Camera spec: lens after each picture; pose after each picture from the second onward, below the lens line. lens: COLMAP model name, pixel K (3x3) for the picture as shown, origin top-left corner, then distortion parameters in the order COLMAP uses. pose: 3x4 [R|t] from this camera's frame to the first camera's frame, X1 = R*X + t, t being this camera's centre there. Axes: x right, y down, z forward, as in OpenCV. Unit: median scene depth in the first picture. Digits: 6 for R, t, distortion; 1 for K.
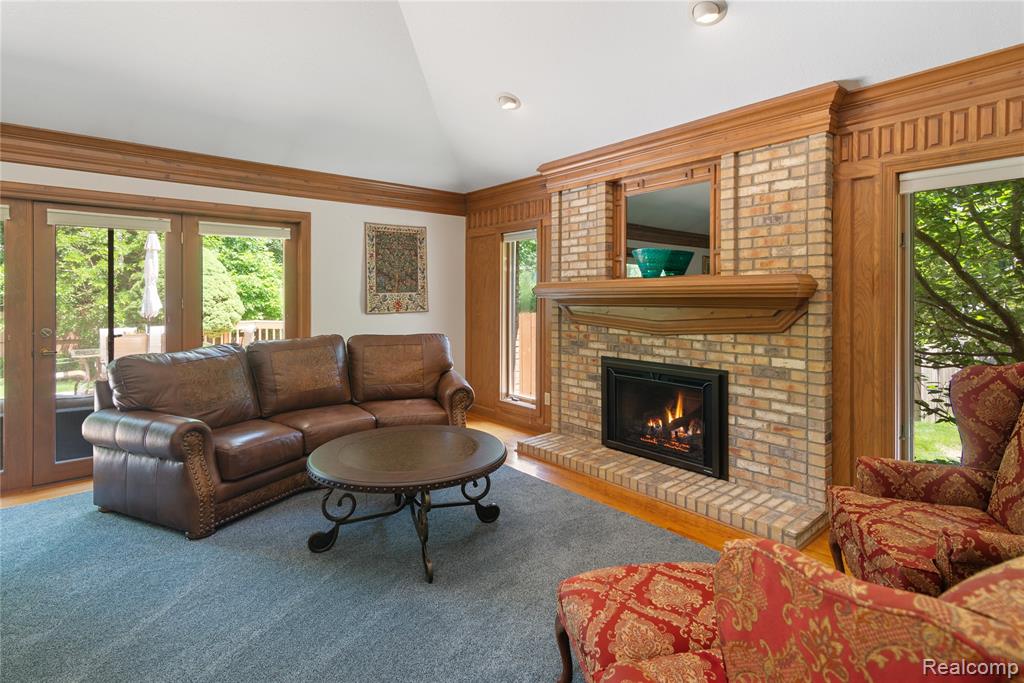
lens RADIAL K [[500.8, 0, 513.5], [0, 500.8, 298.0], [0, 0, 1]] dist [0.003023, 0.000641]
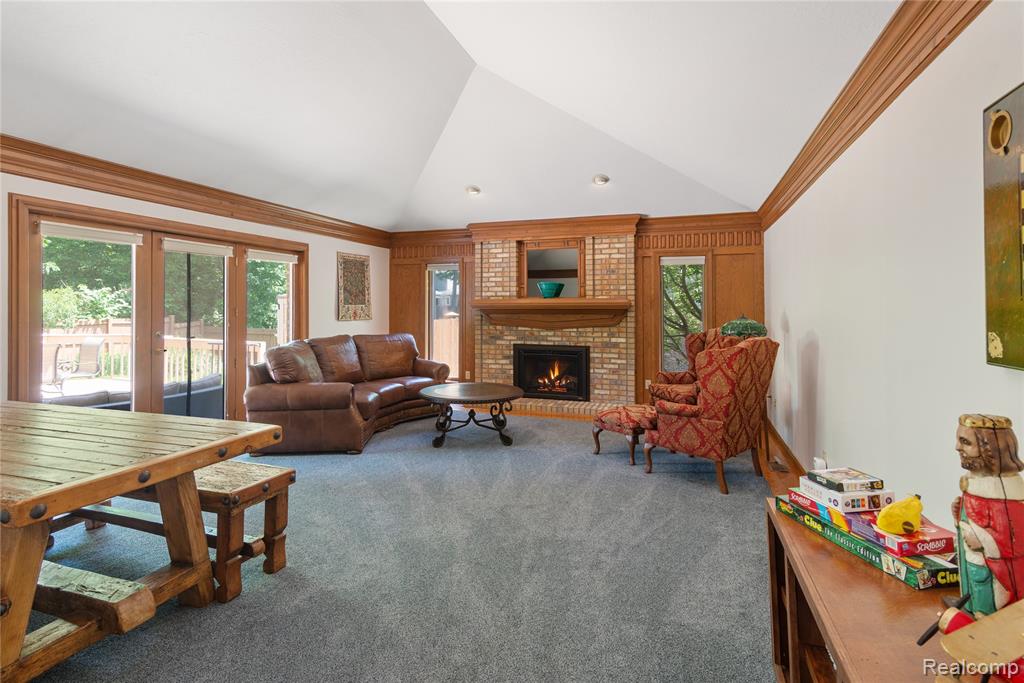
lens RADIAL K [[500.8, 0, 513.5], [0, 500.8, 298.0], [0, 0, 1]] dist [0.003023, 0.000641]
pose [[0.865747, 0.014883, 0.500261, -0.746183], [-0.001801, 0.999644, -0.026622, 0.008013], [-0.500479, 0.022147, 0.865465, -0.512828]]
